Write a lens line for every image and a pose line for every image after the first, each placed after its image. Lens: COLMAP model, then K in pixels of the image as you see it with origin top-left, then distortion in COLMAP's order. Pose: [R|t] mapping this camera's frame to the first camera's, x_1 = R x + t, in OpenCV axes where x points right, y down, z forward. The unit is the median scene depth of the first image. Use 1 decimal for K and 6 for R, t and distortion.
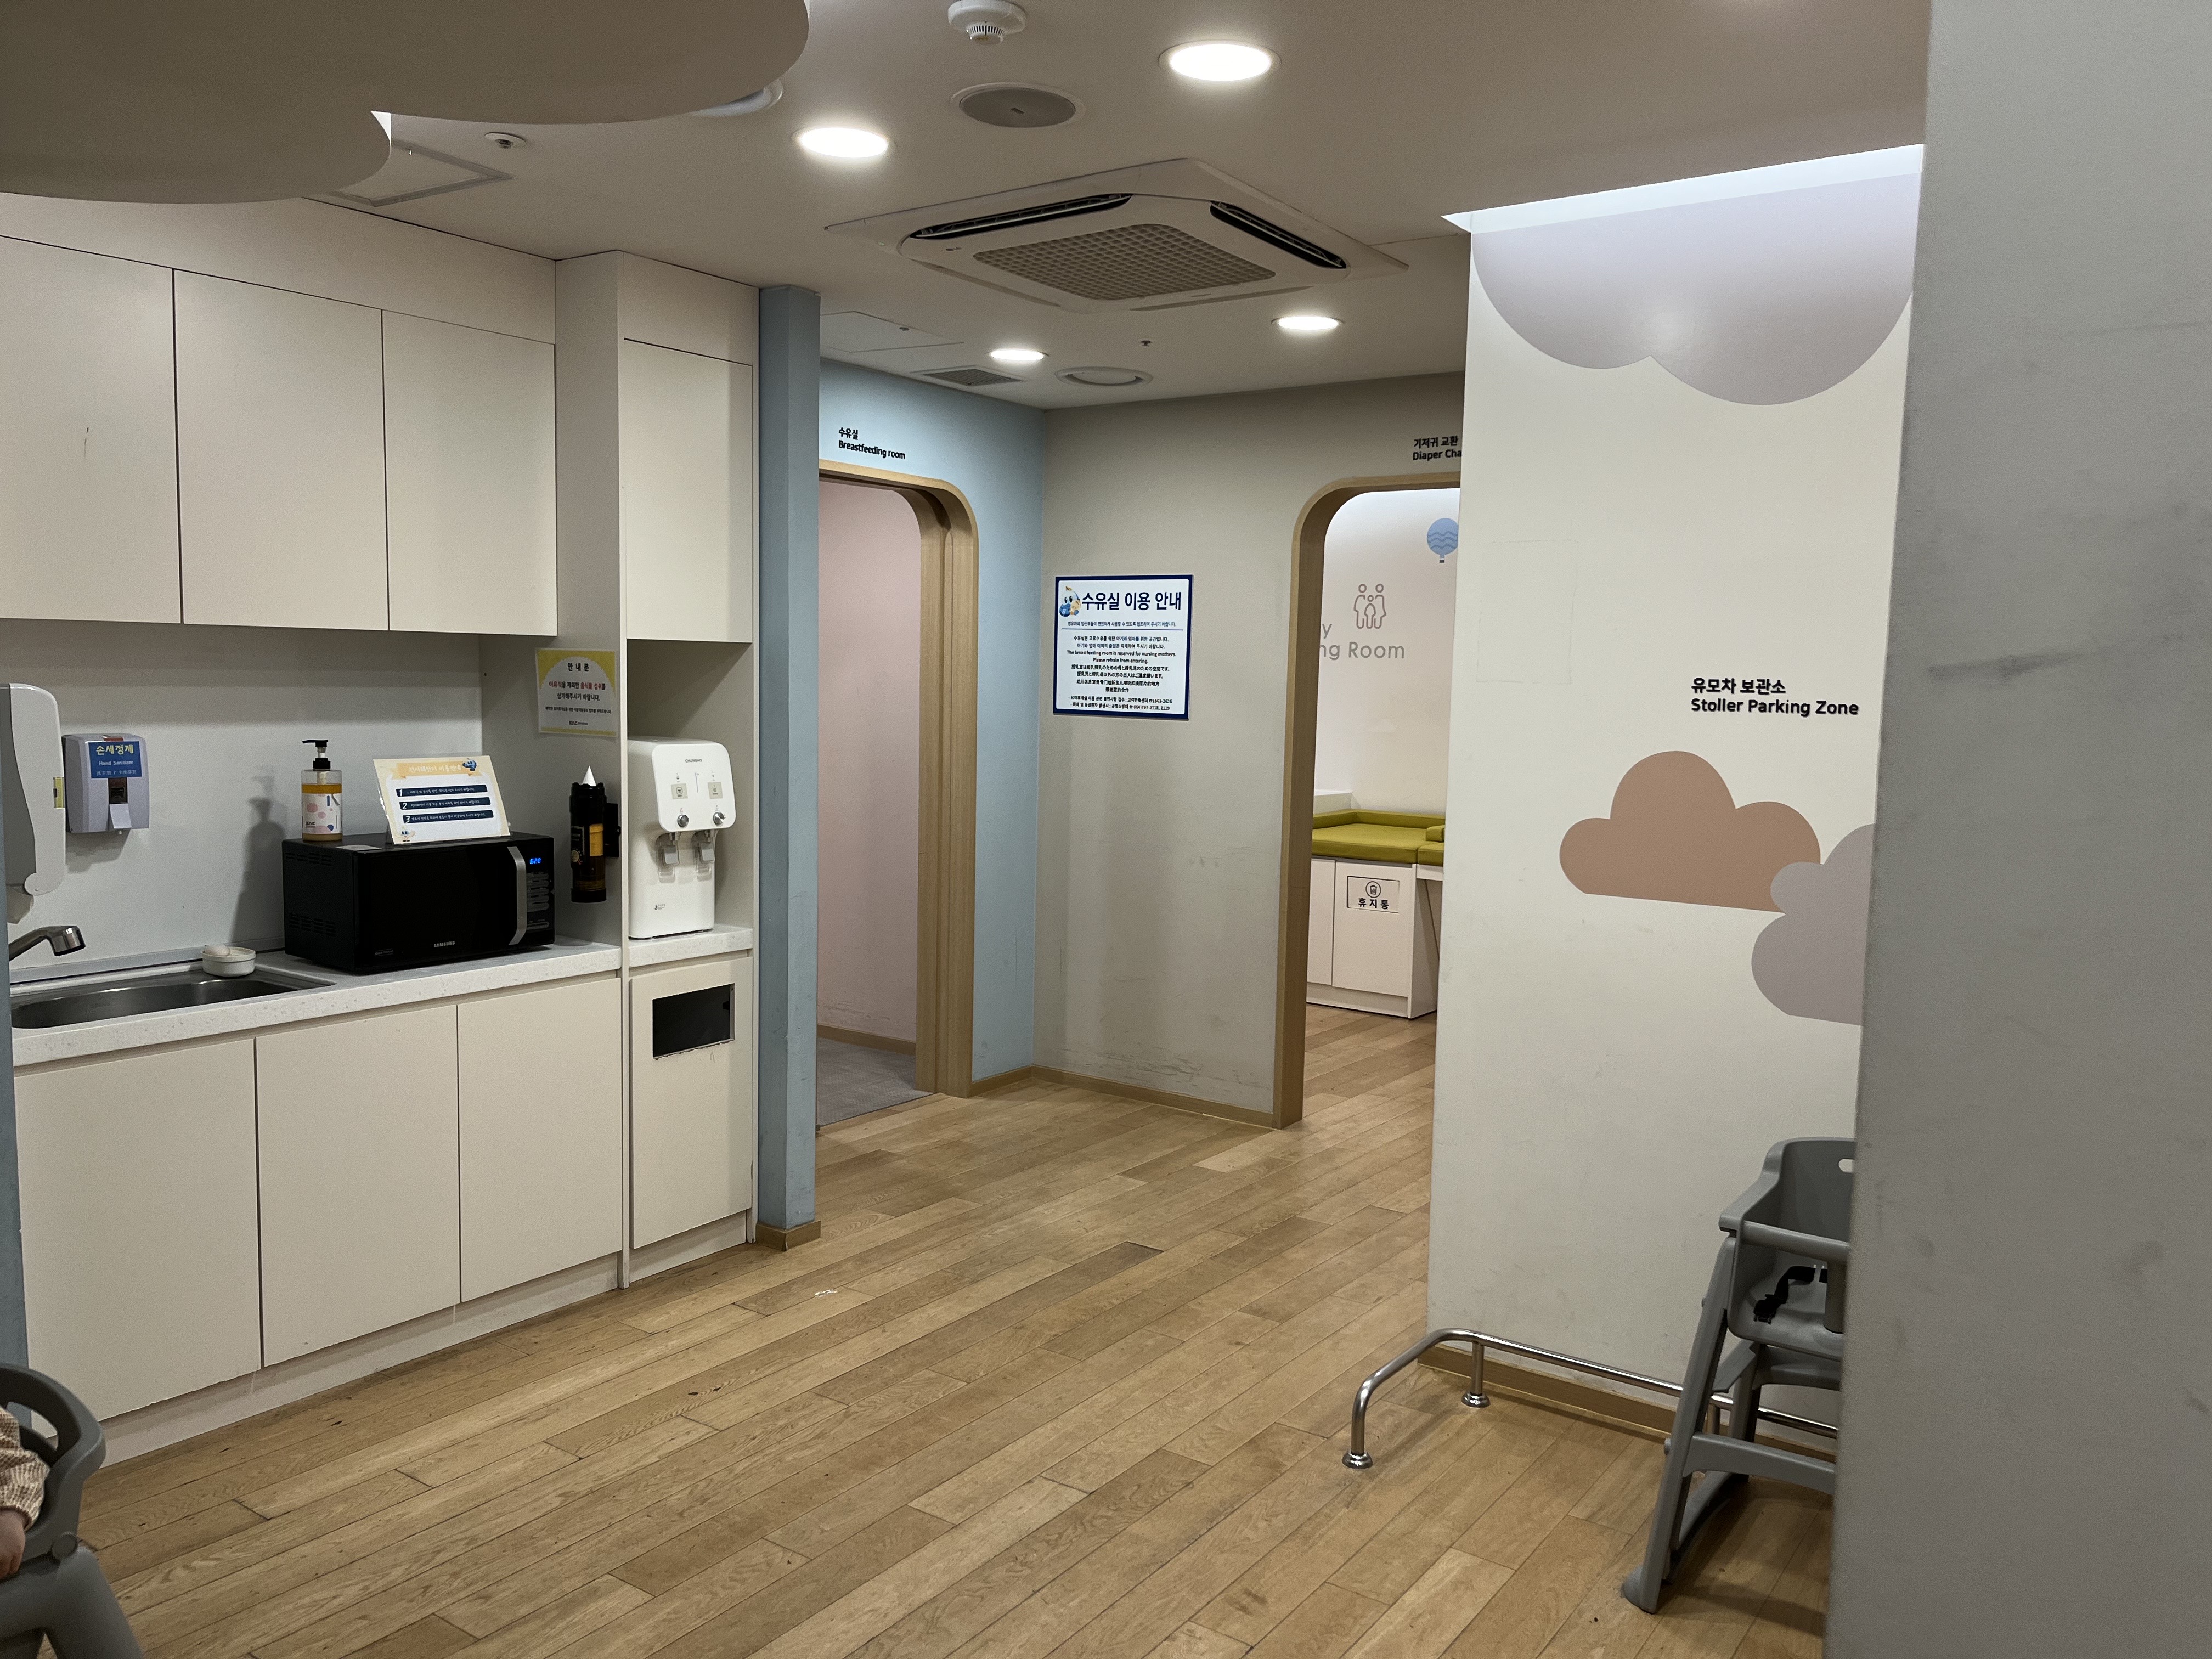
lens RADIAL K [[1680.0, 0, 1105.6], [0, 1680.0, 828.5], [0, 0, 1]] dist [0.034119, -0.003706]
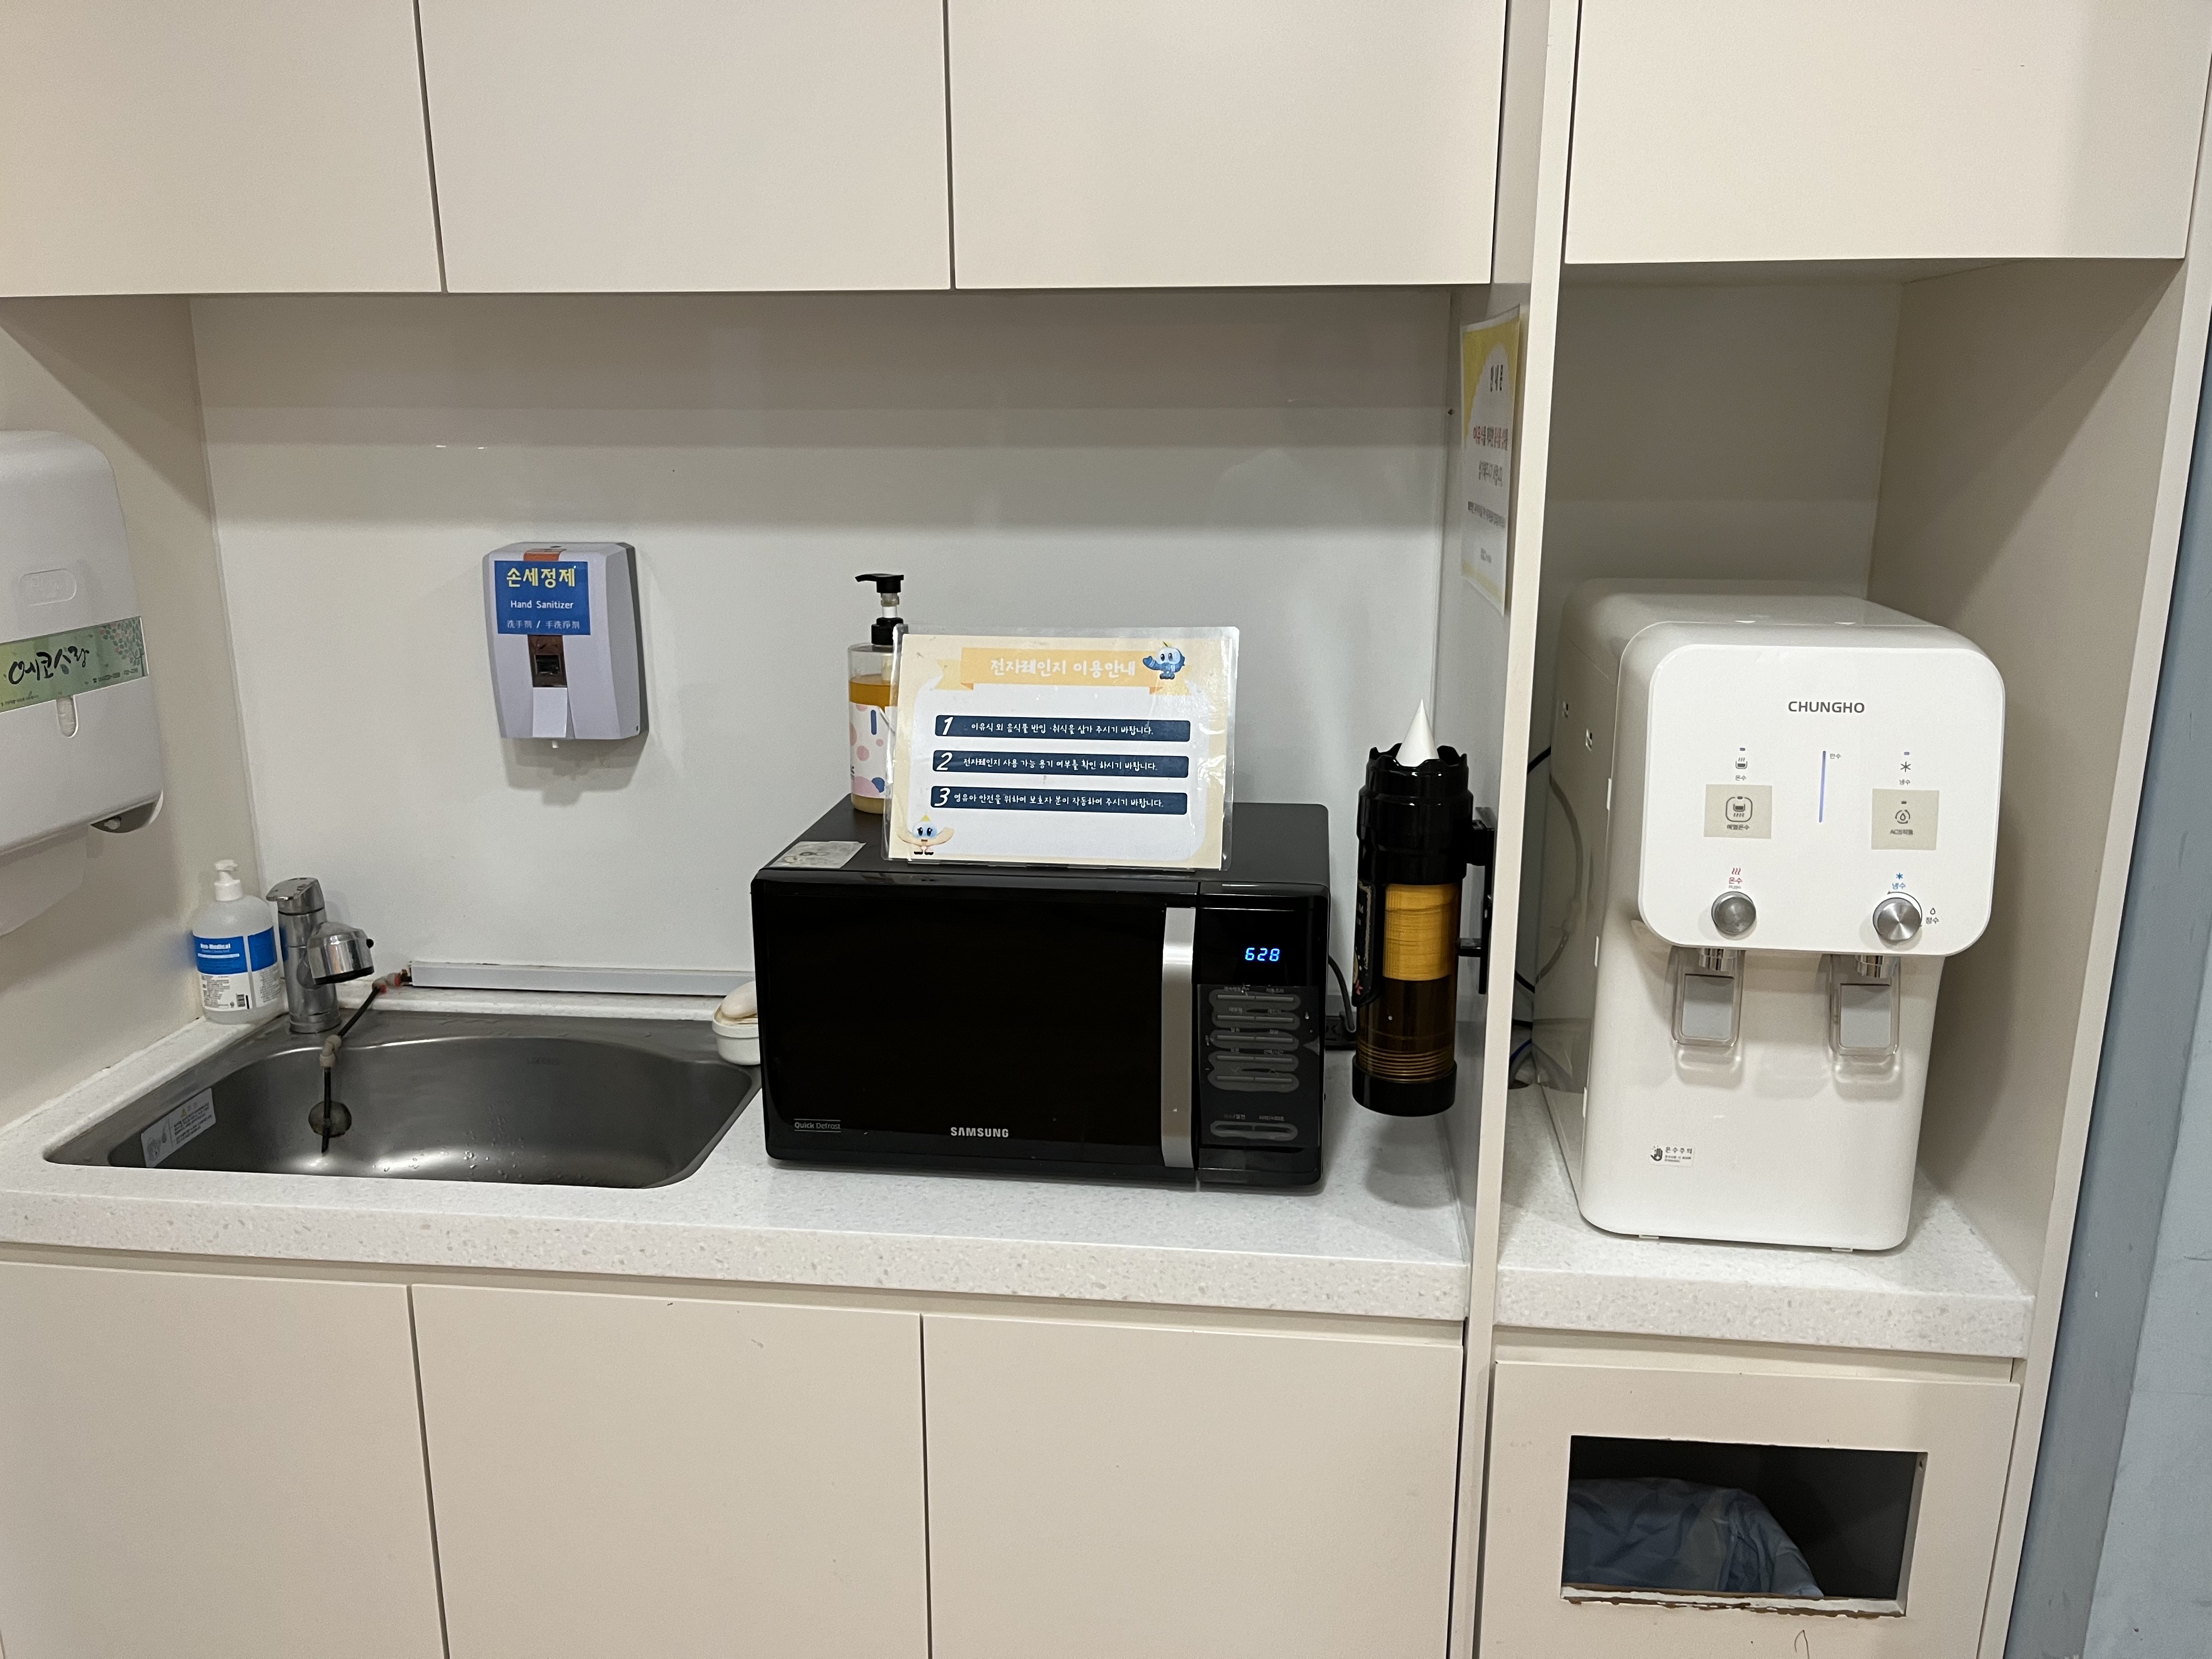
lens RADIAL K [[1680.0, 0, 1126.2], [0, 1680.0, 874.5], [0, 0, 1]] dist [0.034119, -0.003706]
pose [[0.483112, 0.211295, -0.849680, -0.061598], [-0.073047, 0.976788, 0.201370, -0.067735], [0.872506, -0.035218, 0.487333, 0.837871]]
